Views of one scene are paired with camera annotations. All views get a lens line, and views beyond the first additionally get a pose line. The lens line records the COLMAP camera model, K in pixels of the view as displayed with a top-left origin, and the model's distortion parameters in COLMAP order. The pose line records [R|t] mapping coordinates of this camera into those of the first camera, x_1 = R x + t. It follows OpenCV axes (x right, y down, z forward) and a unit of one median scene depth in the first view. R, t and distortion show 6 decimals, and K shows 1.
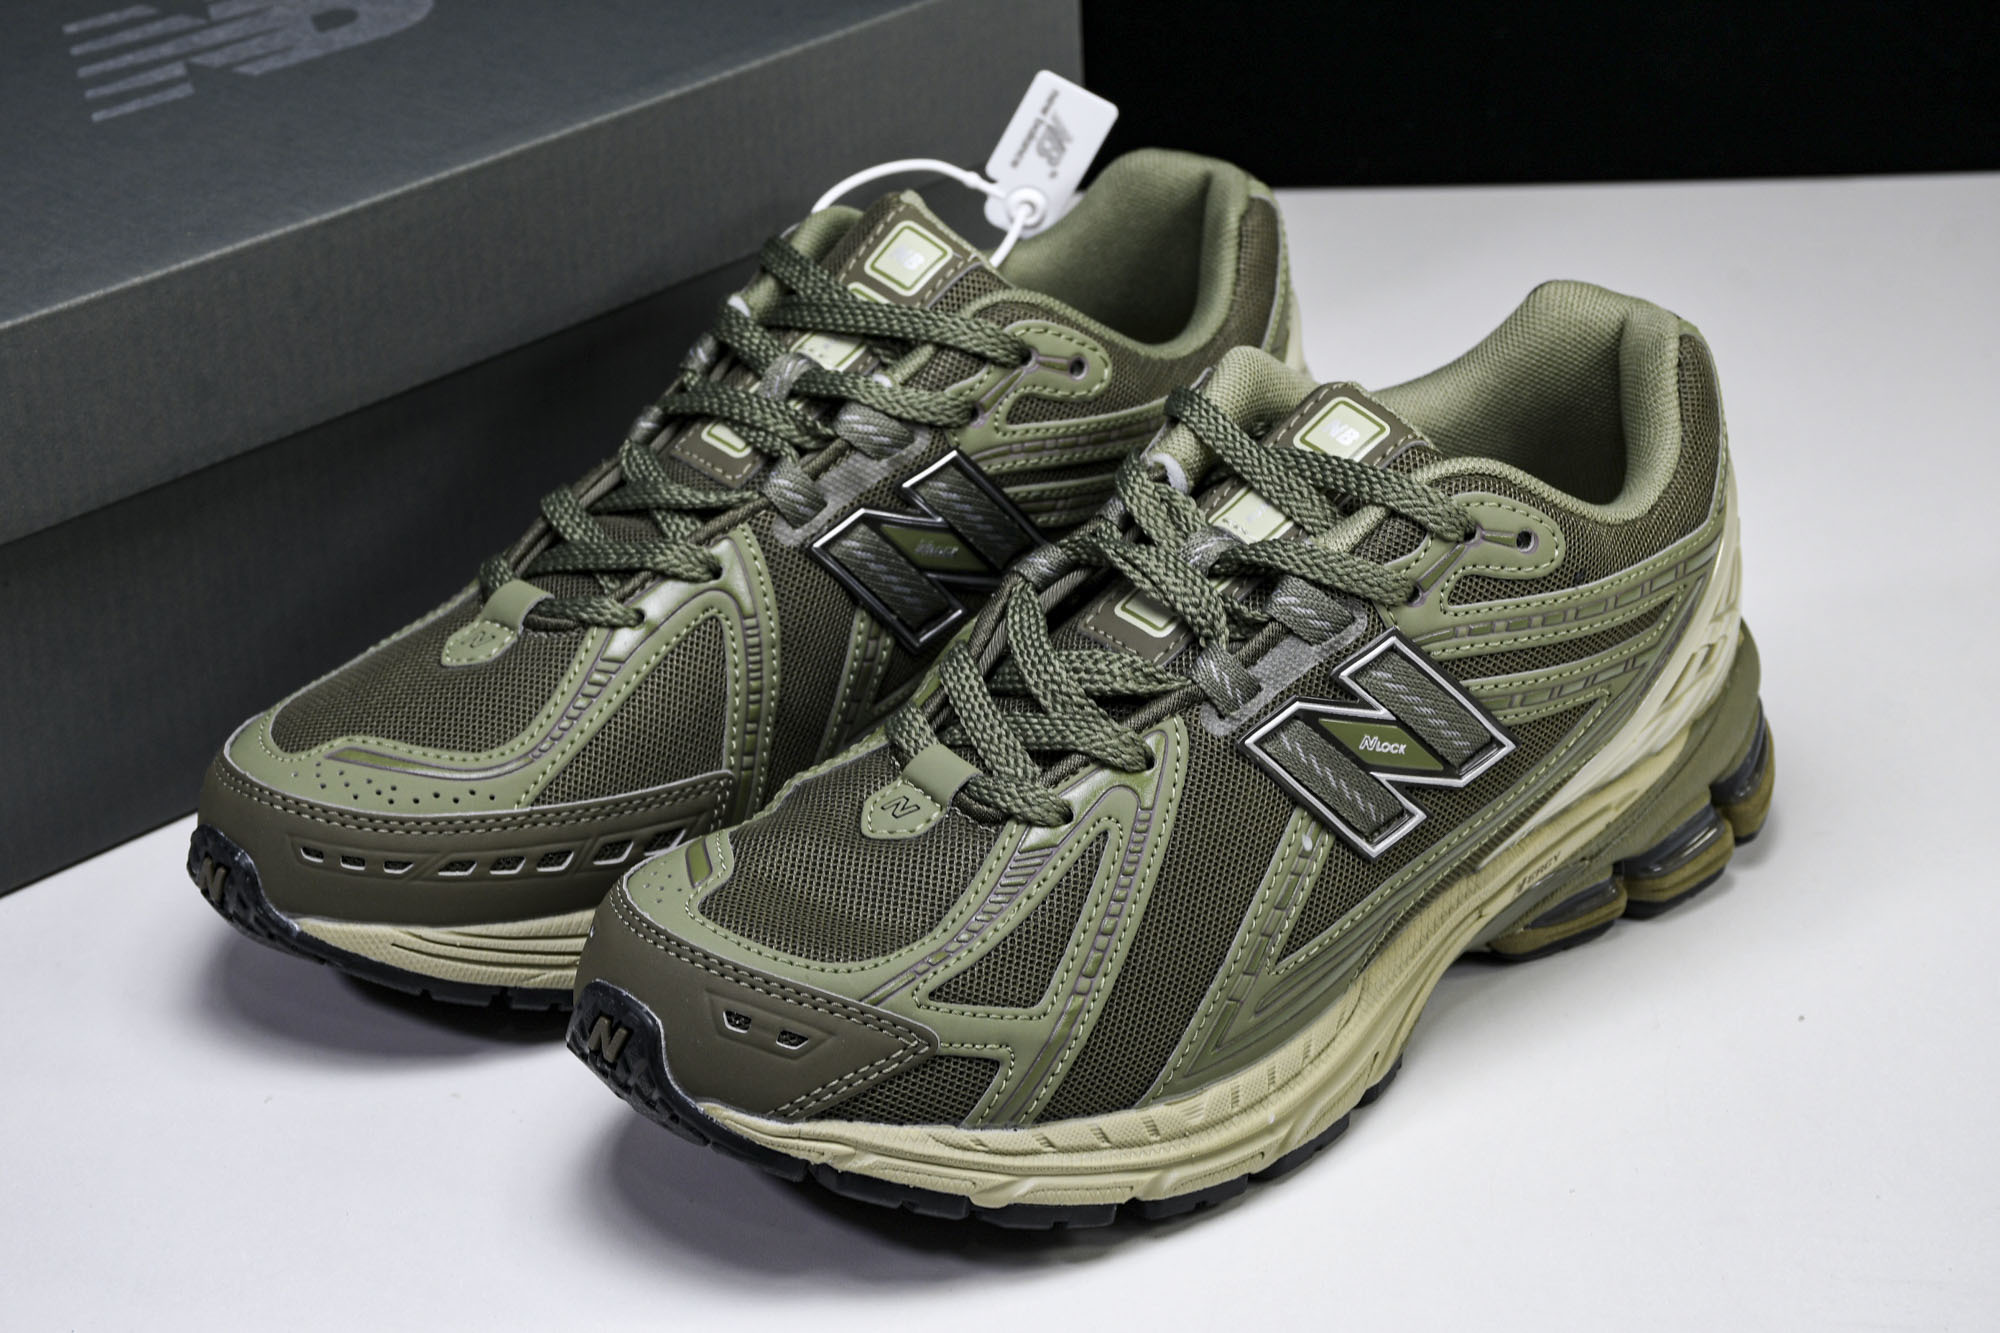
lens RADIAL K [[4170.4, 0, 965.9], [0, 4170.4, 675.3], [0, 0, 1]] dist [0.309232, 0.000000]
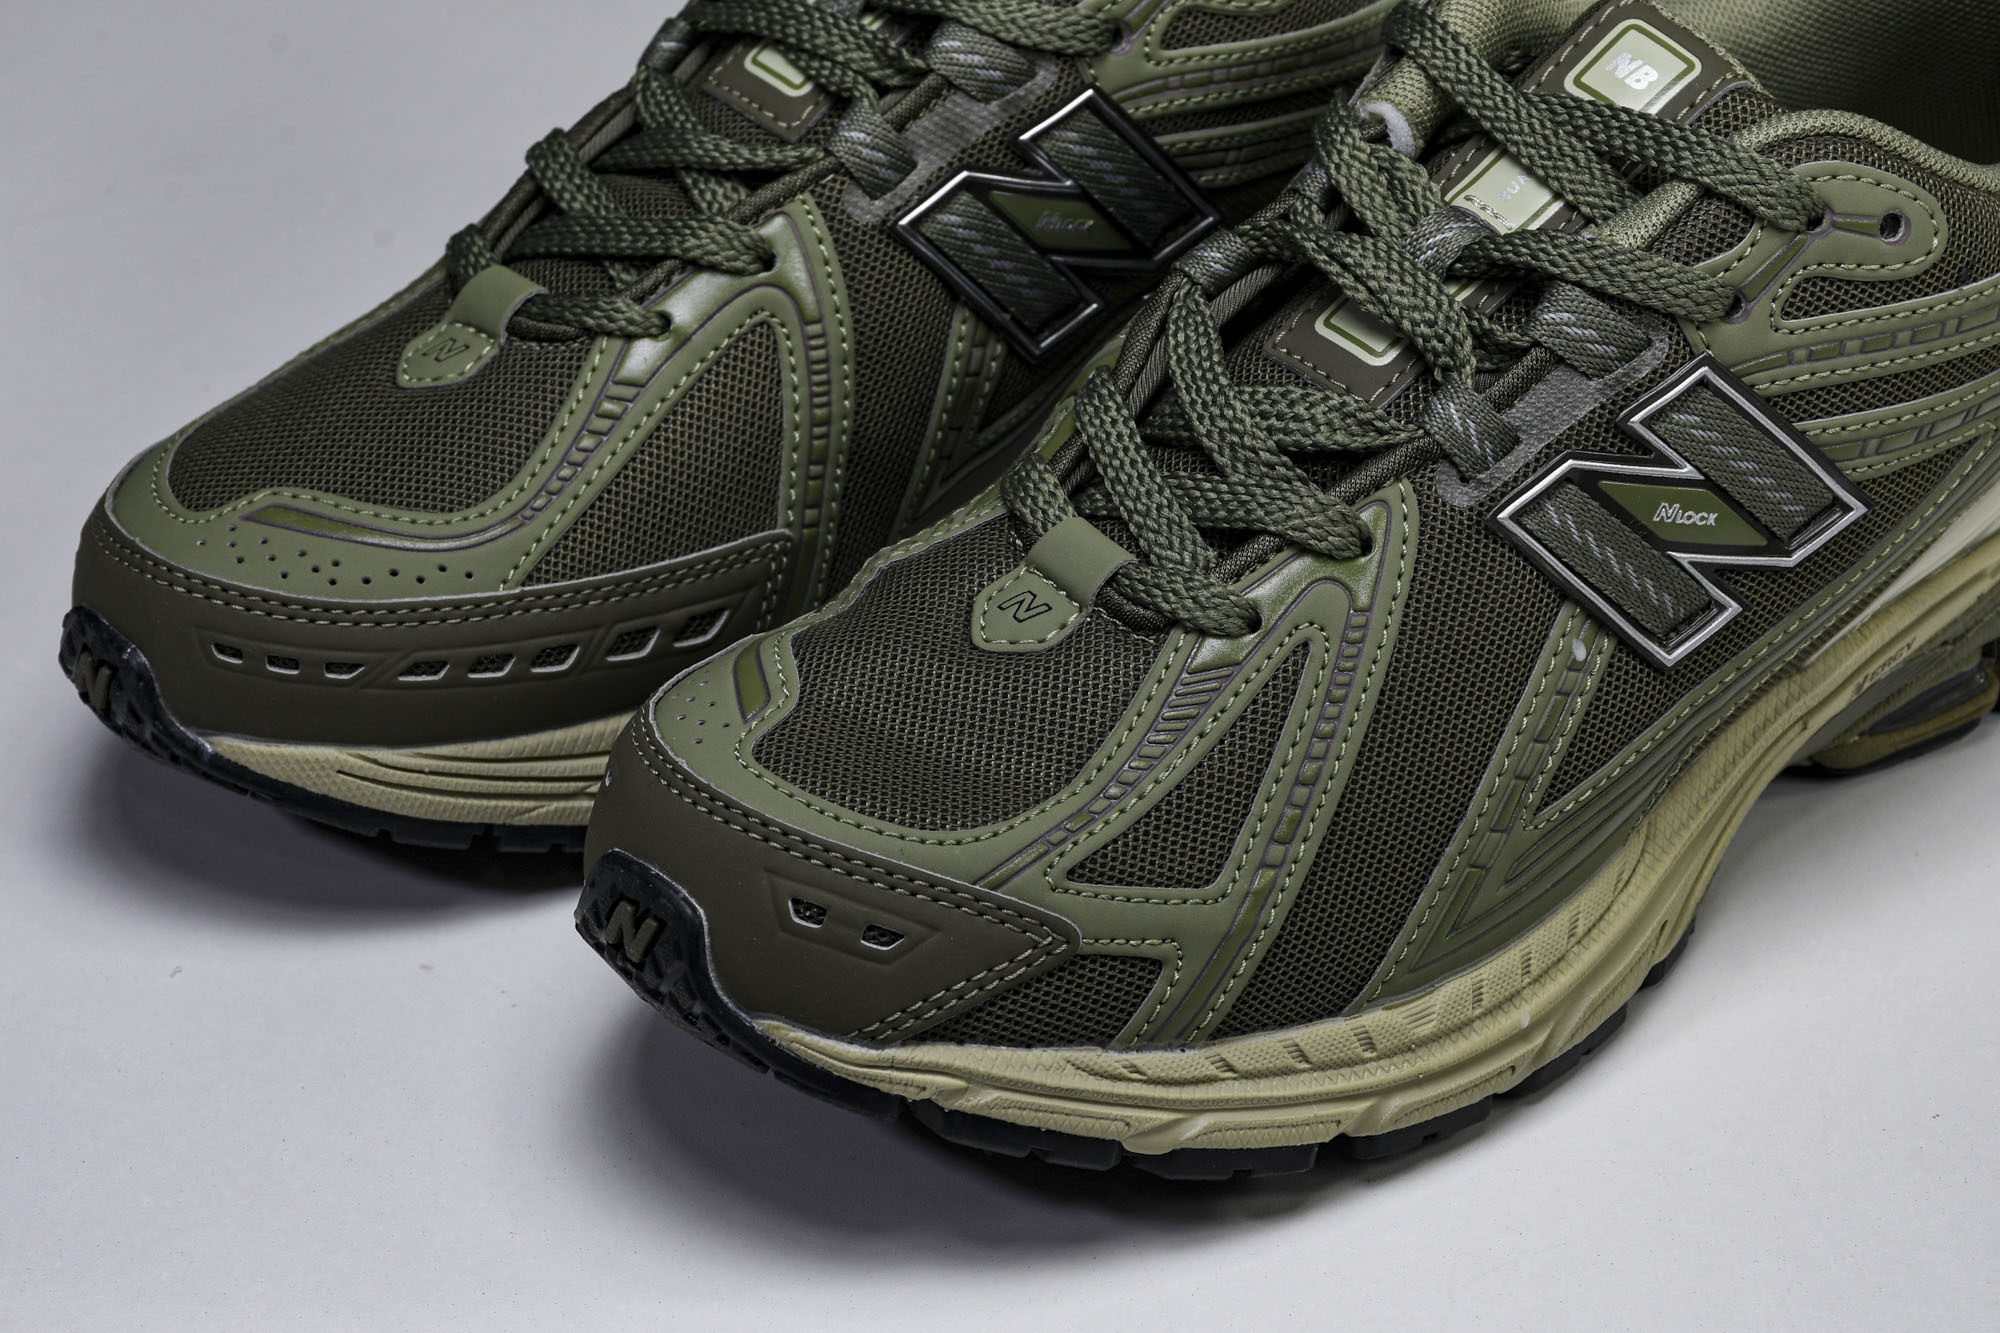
lens RADIAL K [[4866.1, 0, 964.8], [0, 4866.1, 691.5], [0, 0, 1]] dist [0.480541, 0.000000]
pose [[0.999945, 0.000791, -0.010476, -0.016975], [0.000371, 0.993873, 0.110524, -0.047520], [0.010499, -0.110522, 0.993818, 0.143521]]
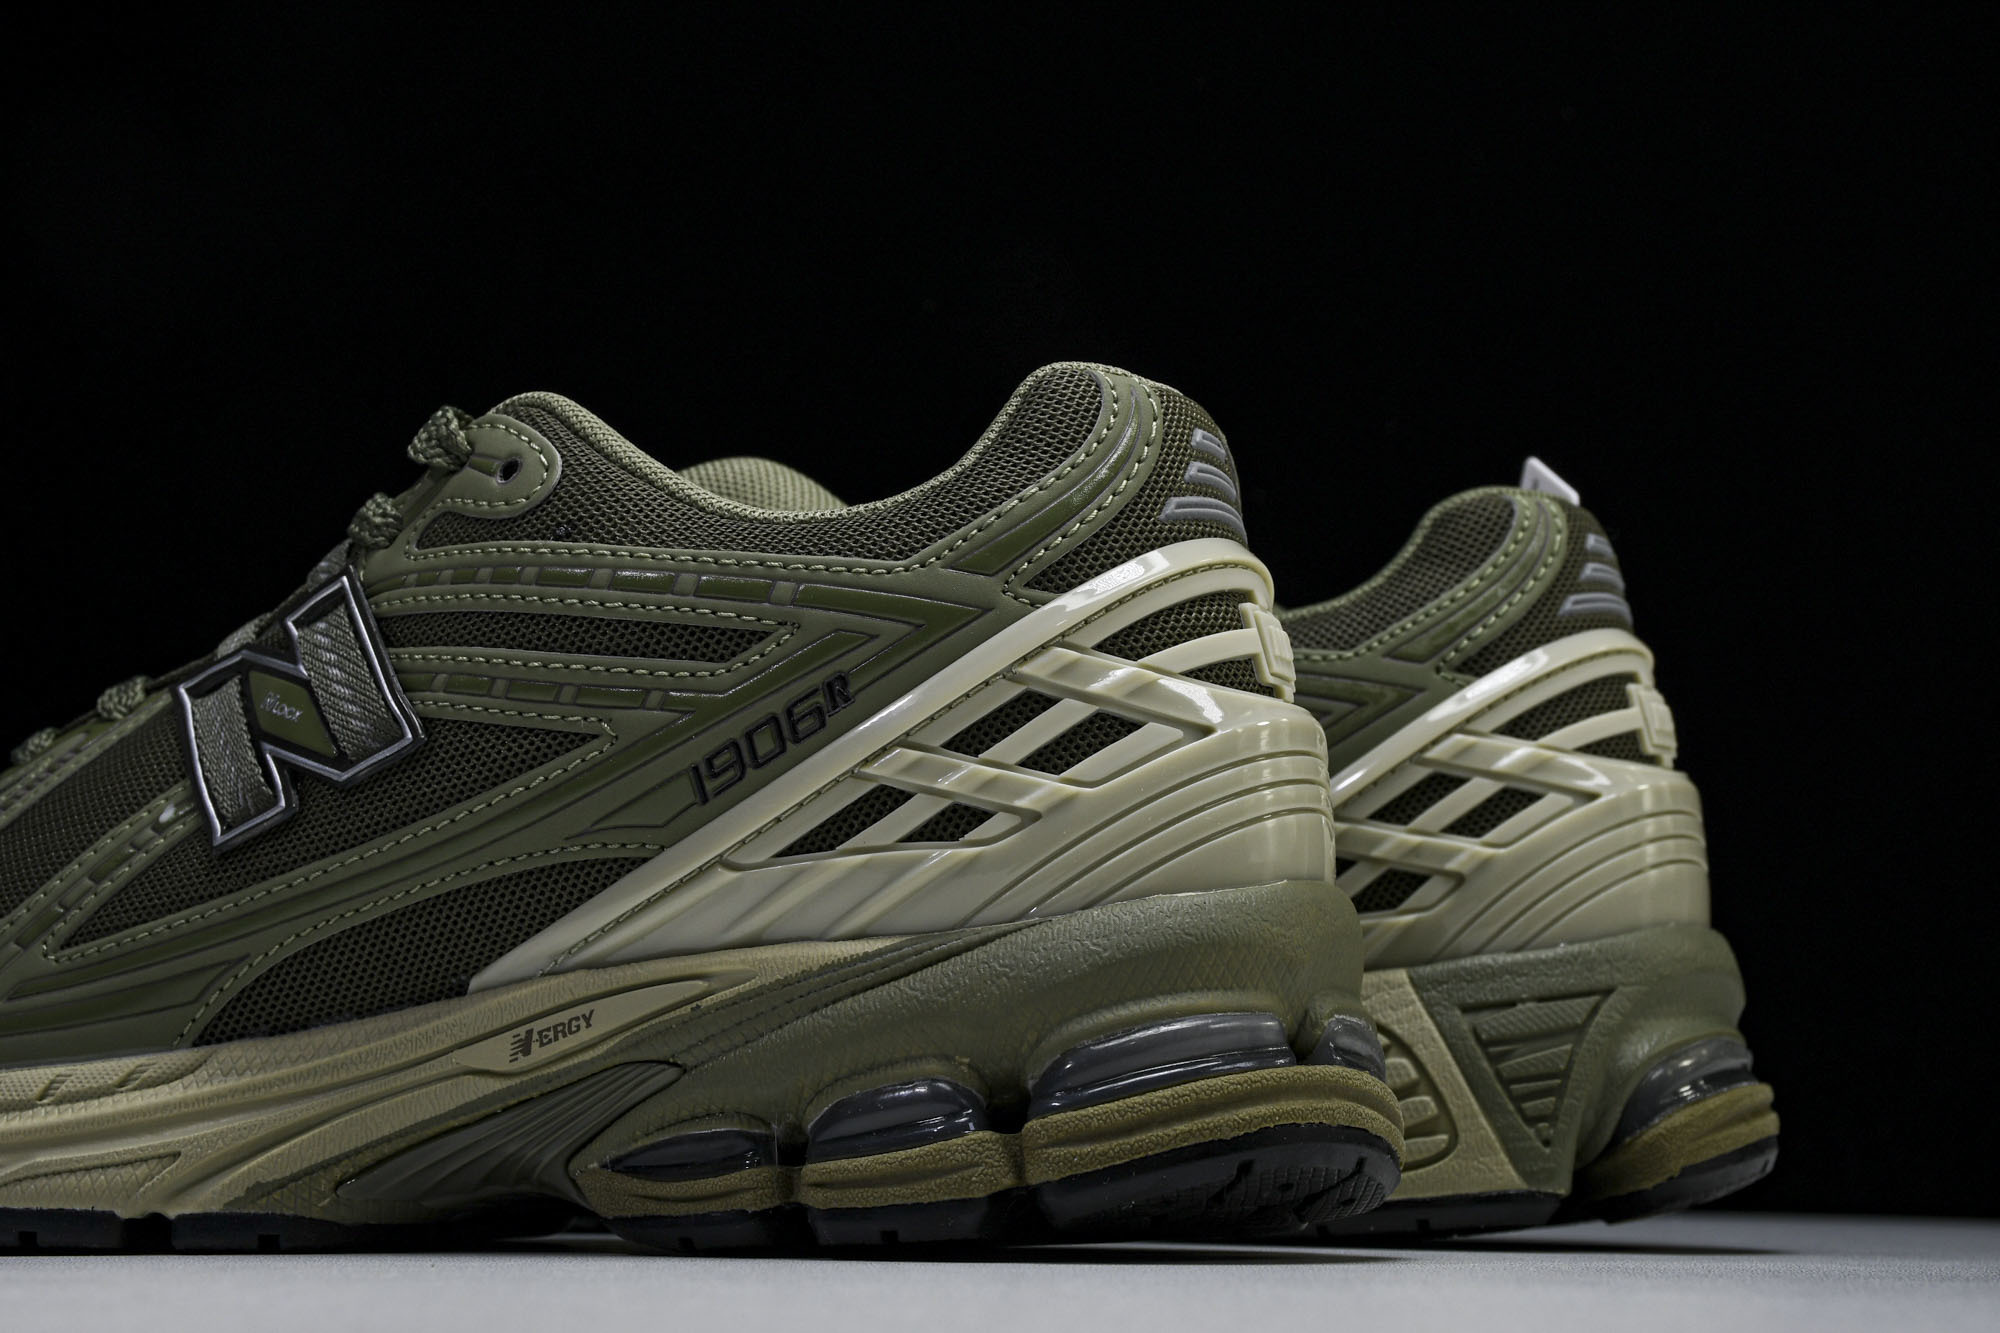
lens RADIAL K [[3361.0, 0, 1006.1], [0, 3361.0, 664.6], [0, 0, 1]] dist [0.181583, 0.000000]
pose [[0.396215, -0.133652, -0.908378, 0.701303], [-0.428655, 0.847983, -0.311736, 0.143165], [0.811954, 0.512895, 0.278693, 0.933144]]
